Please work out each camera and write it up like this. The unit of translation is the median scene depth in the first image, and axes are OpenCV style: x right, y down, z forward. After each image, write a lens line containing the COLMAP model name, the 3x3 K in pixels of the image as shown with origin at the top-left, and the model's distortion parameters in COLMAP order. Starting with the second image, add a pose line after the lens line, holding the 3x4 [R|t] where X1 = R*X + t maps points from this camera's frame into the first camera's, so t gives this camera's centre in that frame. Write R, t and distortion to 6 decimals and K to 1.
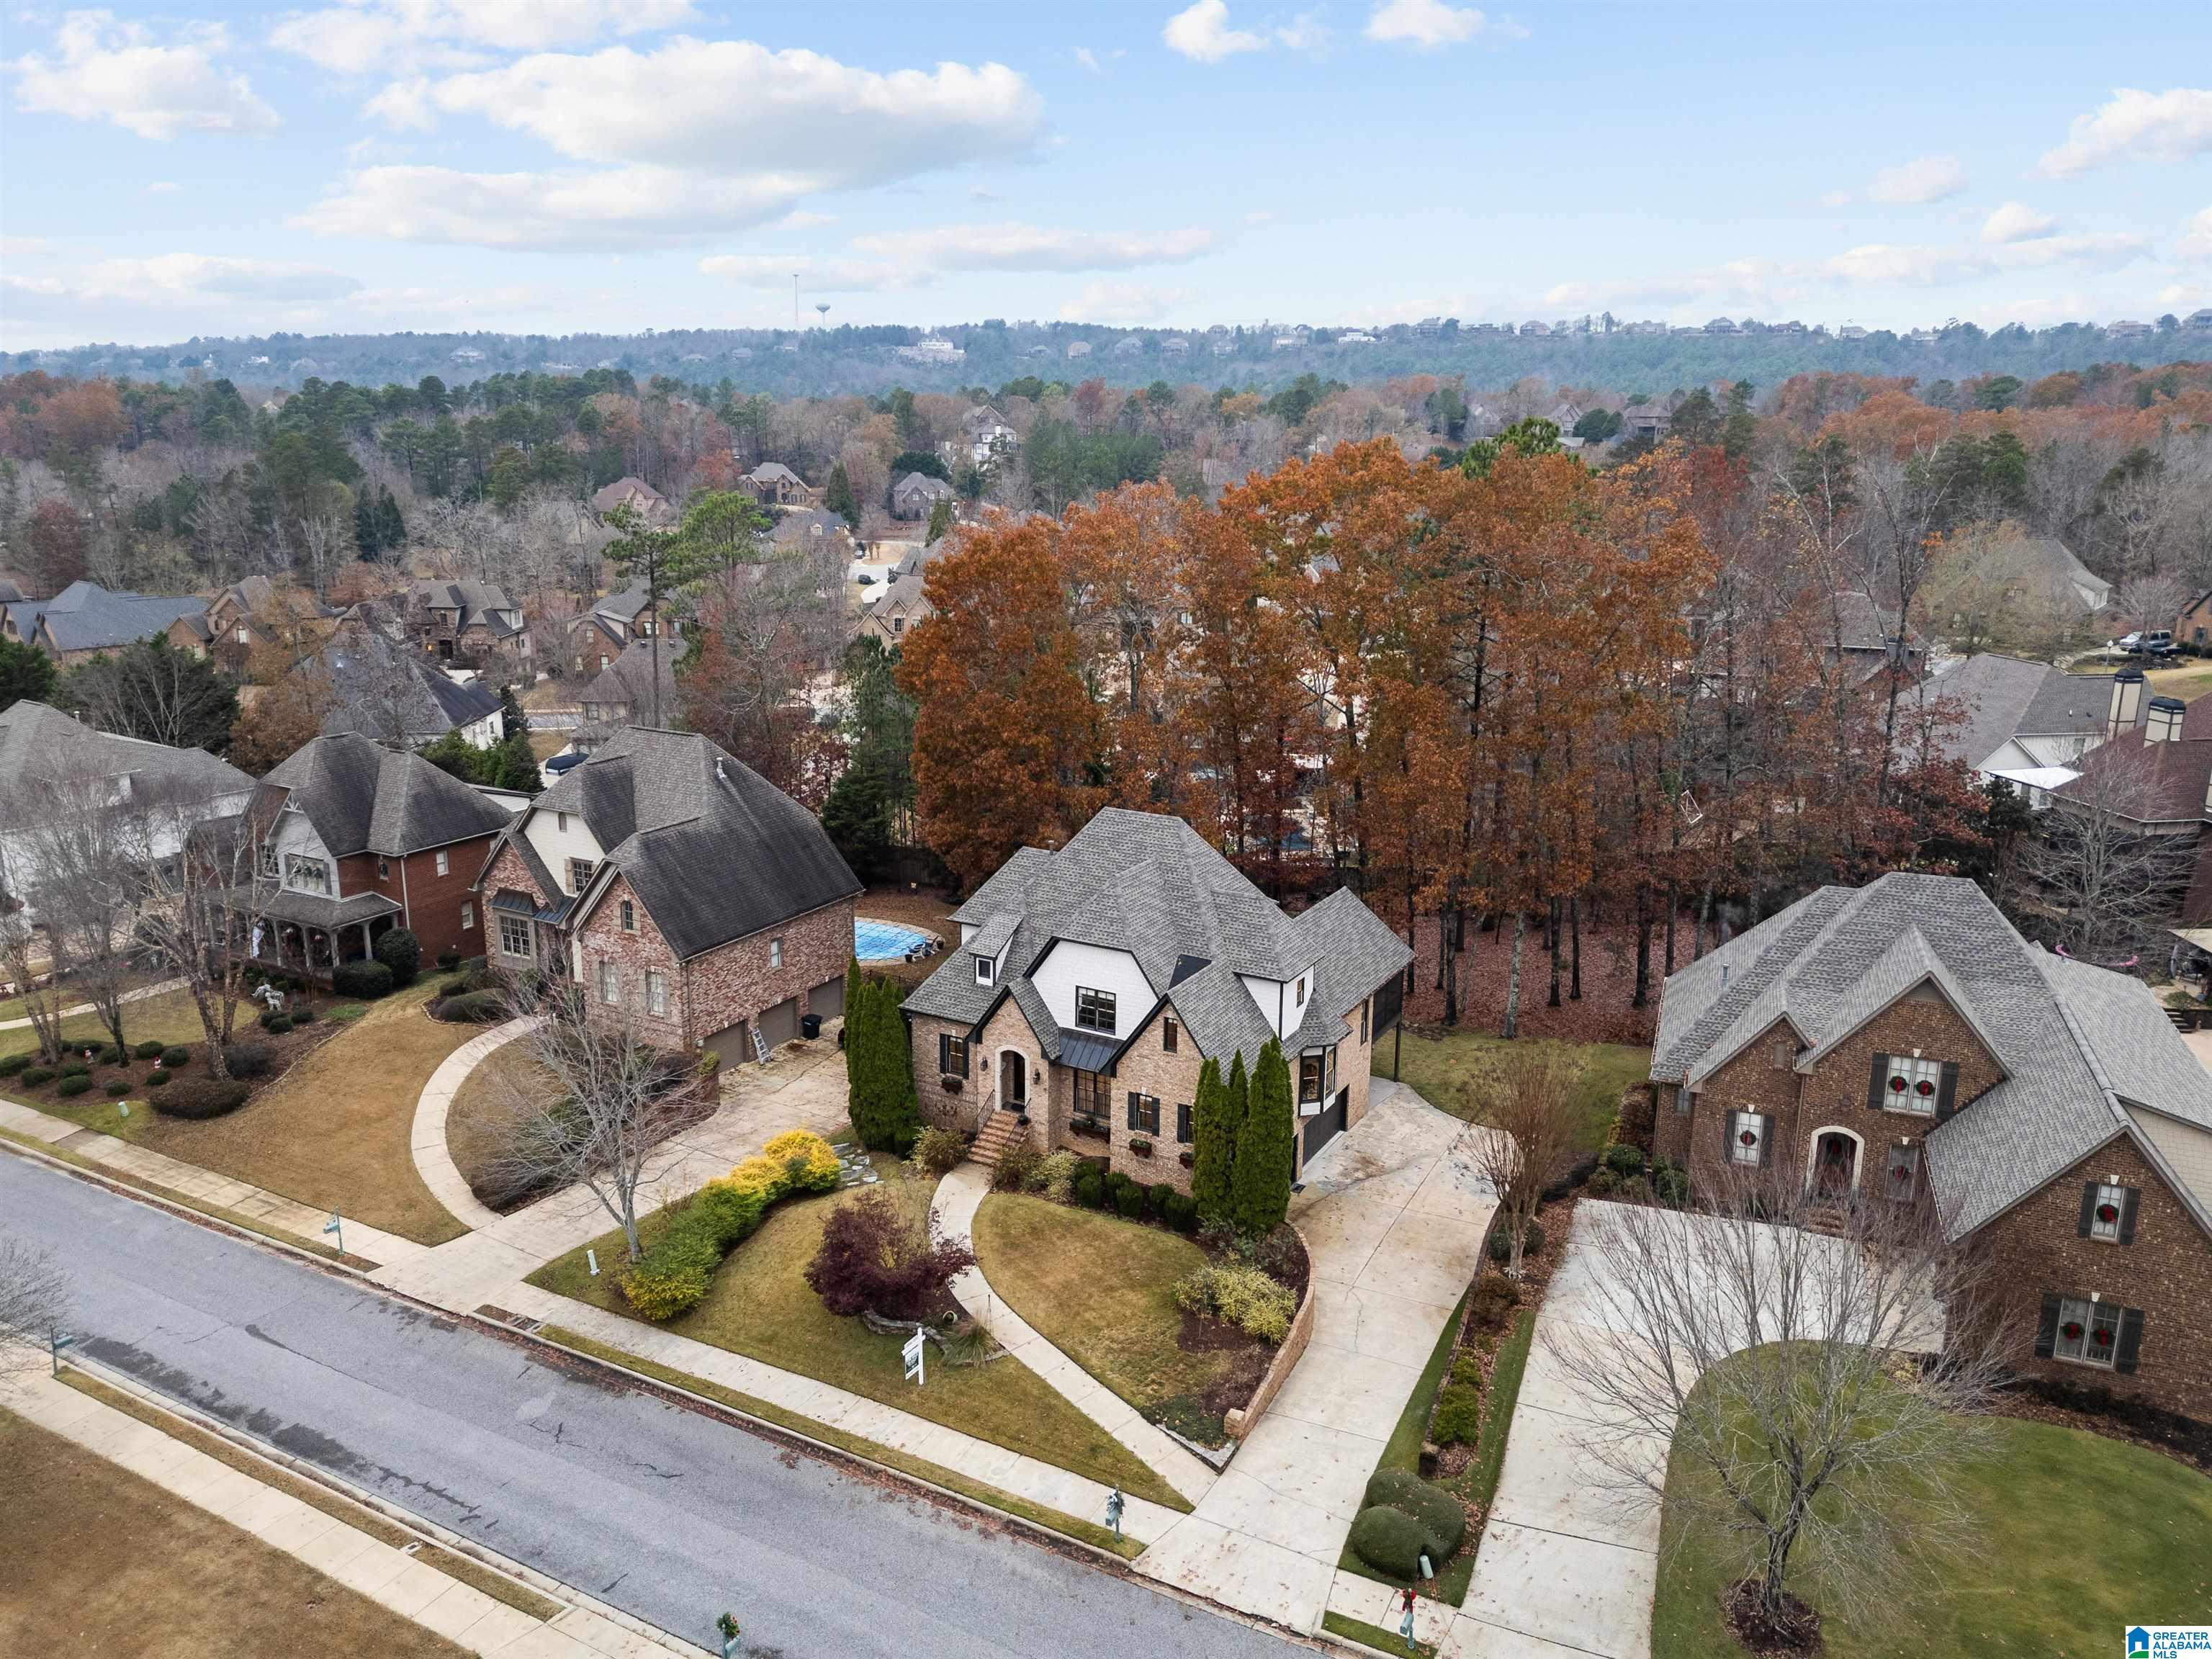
lens RADIAL K [[1612.7, 0, 1103.3], [0, 1612.7, 826.8], [0, 0, 1]] dist [0.035182, -0.007835]
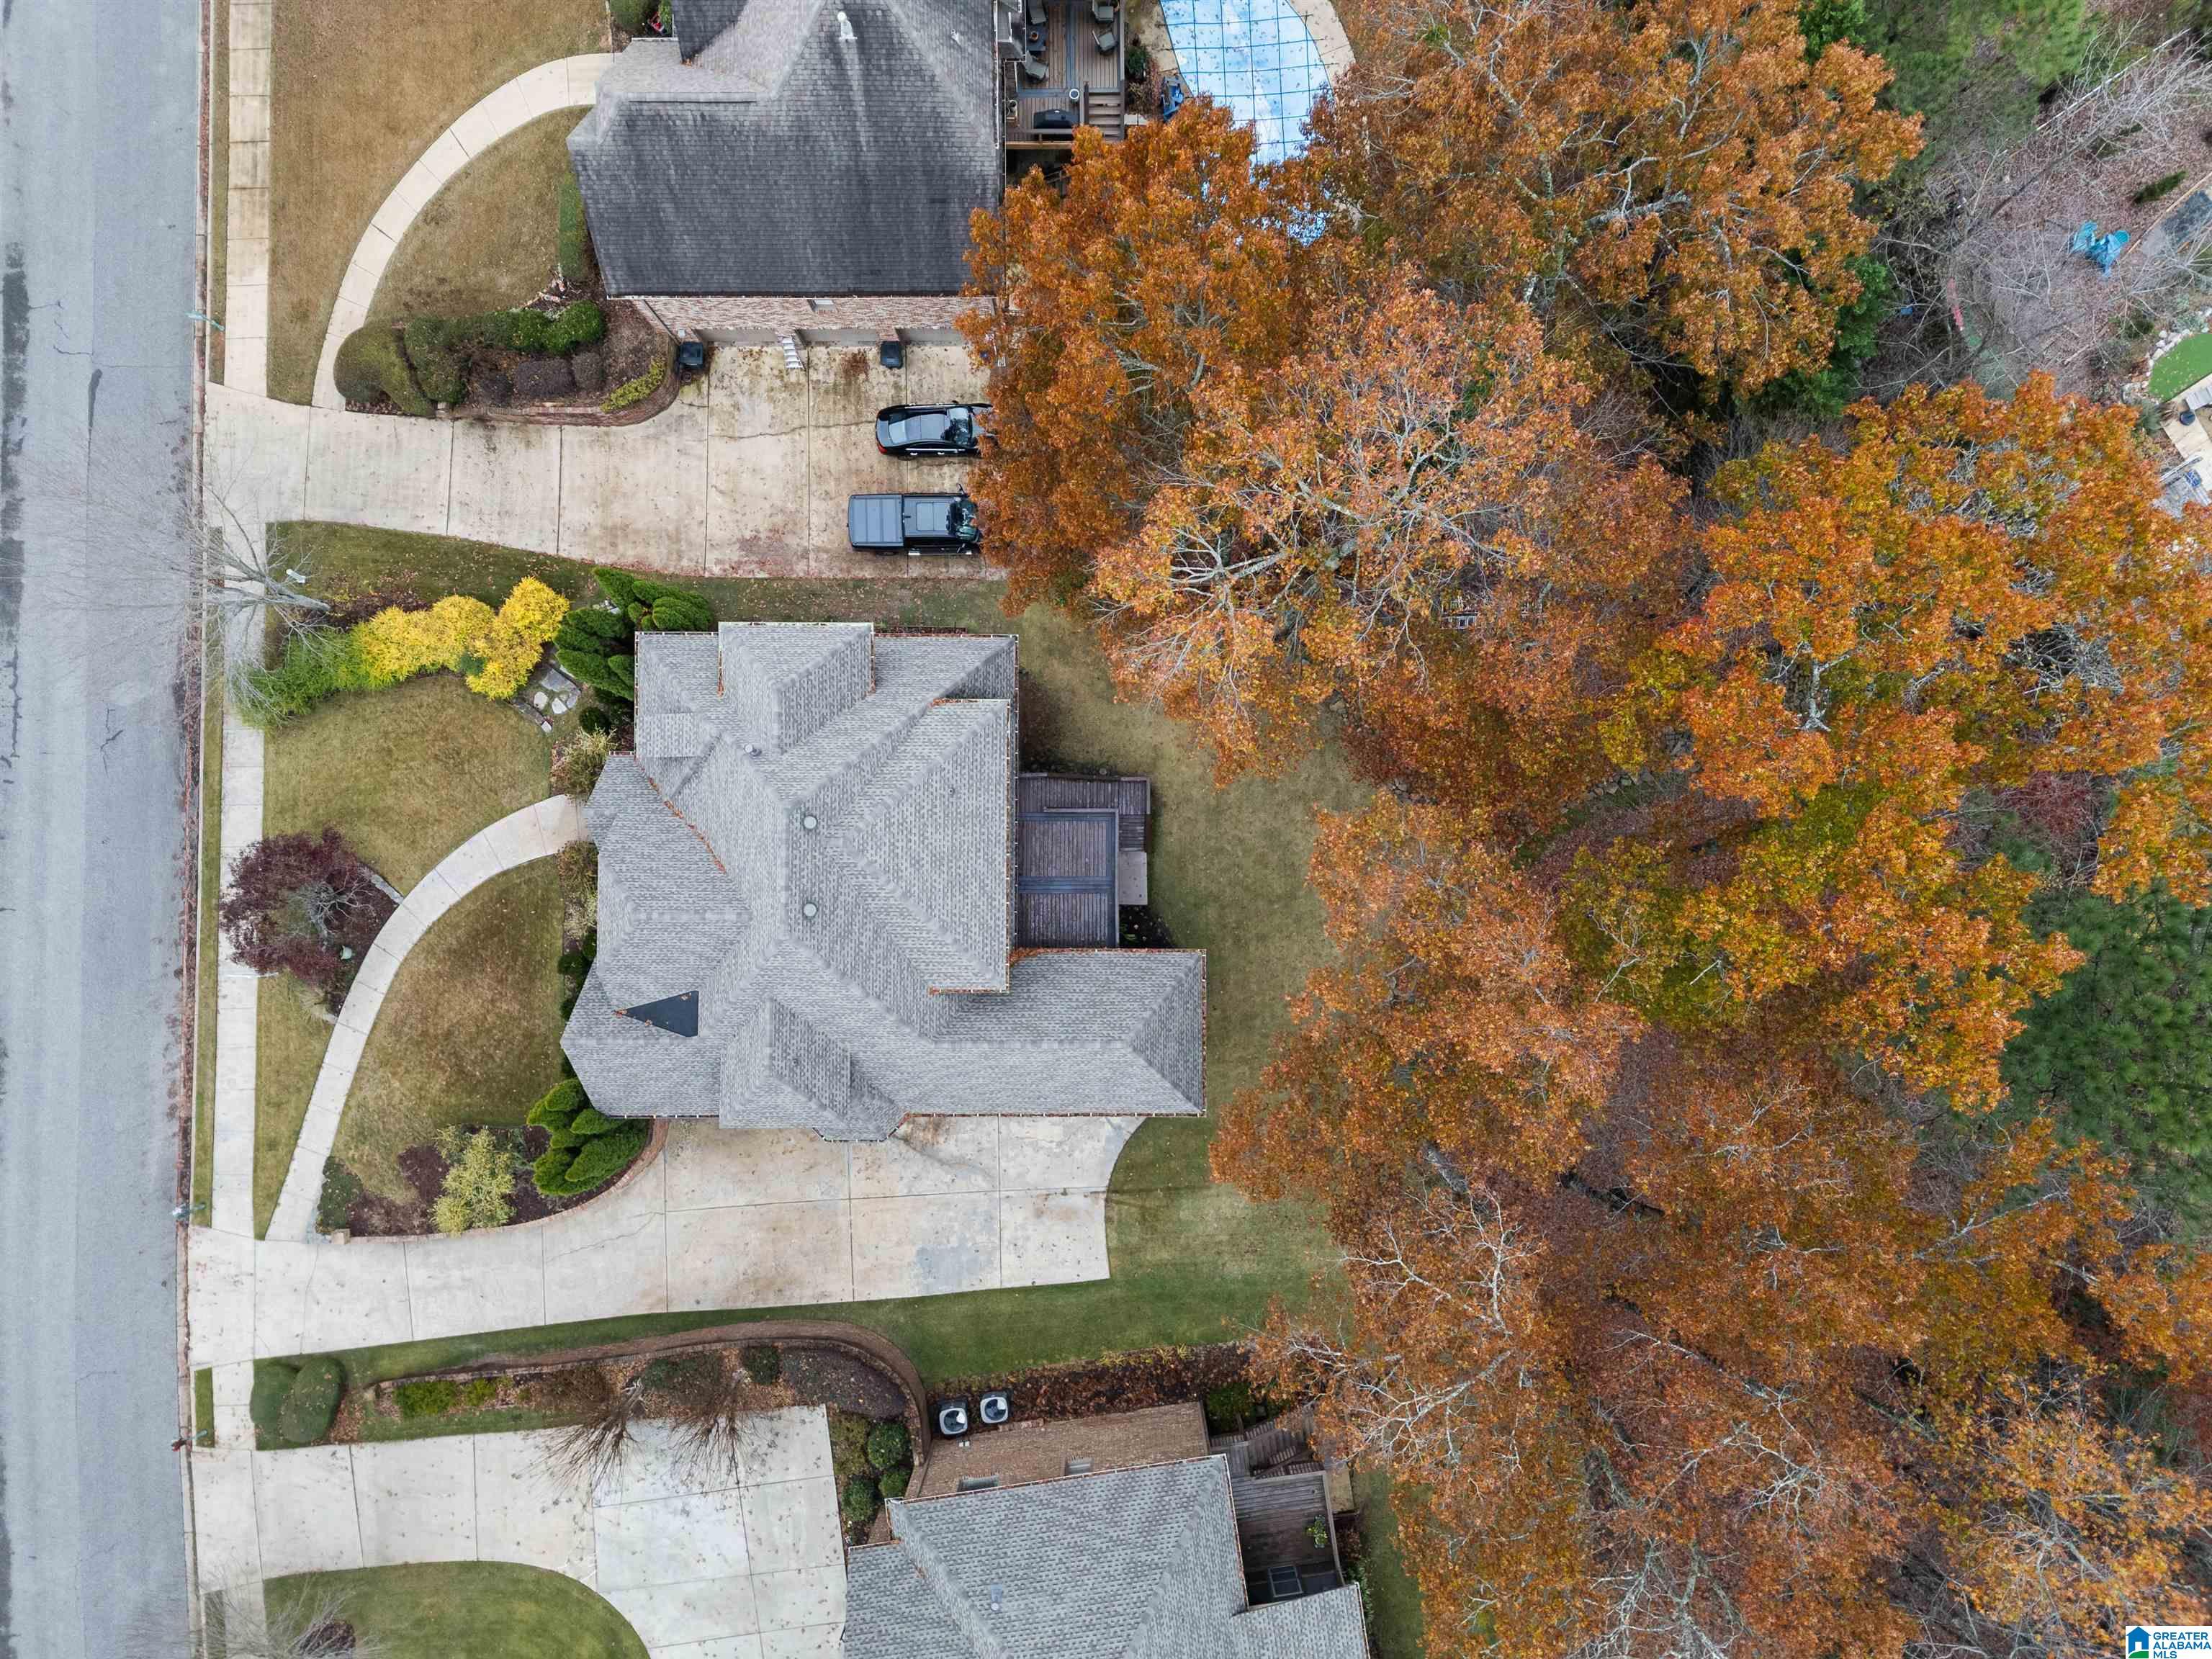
lens RADIAL K [[1612.7, 0, 1117.1], [0, 1612.7, 837.0], [0, 0, 1]] dist [0.035182, -0.007835]
pose [[0.491630, 0.869995, -0.037543, 0.132253], [-0.191776, 0.150225, 0.969873, -0.849043], [0.849424, -0.469619, 0.240699, 1.161711]]
